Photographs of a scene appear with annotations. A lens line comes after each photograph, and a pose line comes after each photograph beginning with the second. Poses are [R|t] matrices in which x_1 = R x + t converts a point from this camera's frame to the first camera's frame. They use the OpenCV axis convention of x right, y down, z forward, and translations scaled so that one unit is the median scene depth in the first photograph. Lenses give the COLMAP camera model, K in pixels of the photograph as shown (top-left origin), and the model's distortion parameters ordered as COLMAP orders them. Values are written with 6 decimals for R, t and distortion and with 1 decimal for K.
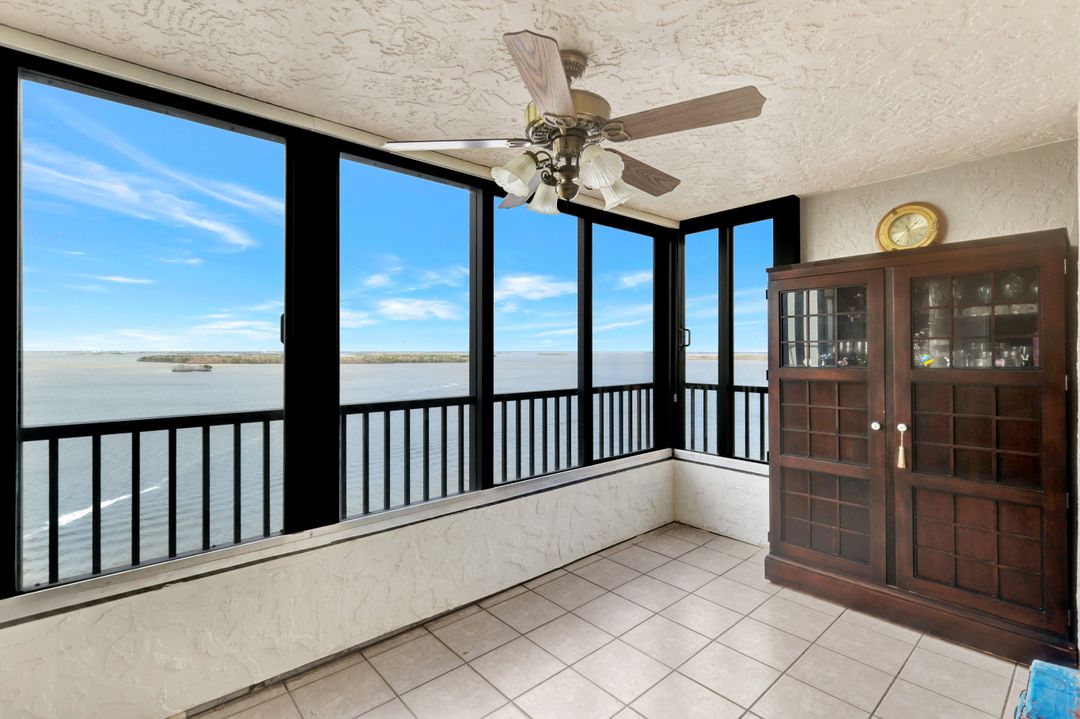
lens RADIAL K [[488.5, 0, 537.1], [0, 488.5, 349.6], [0, 0, 1]] dist [-0.003087, -0.000169]
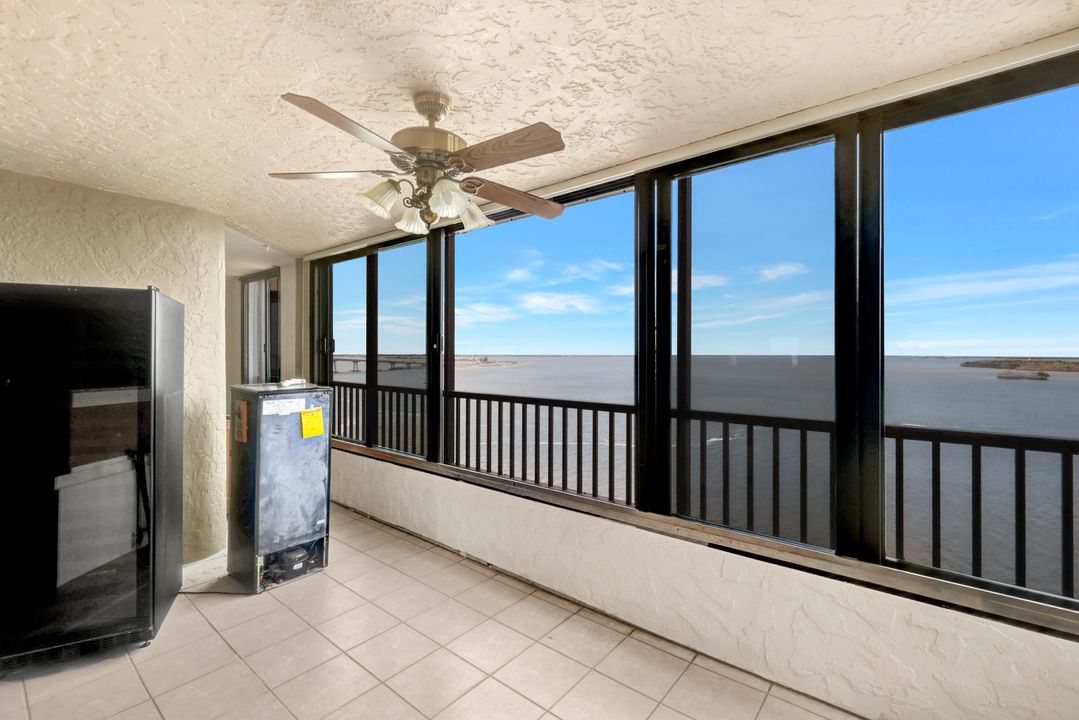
lens RADIAL K [[475.7, 0, 537.8], [0, 475.7, 353.0], [0, 0, 1]] dist [0.003068, 0.000014]
pose [[0.162514, -0.008043, -0.986674, 0.832684], [-0.006496, 0.999936, -0.009222, 0.003328], [0.986685, 0.007908, 0.162451, 0.740144]]
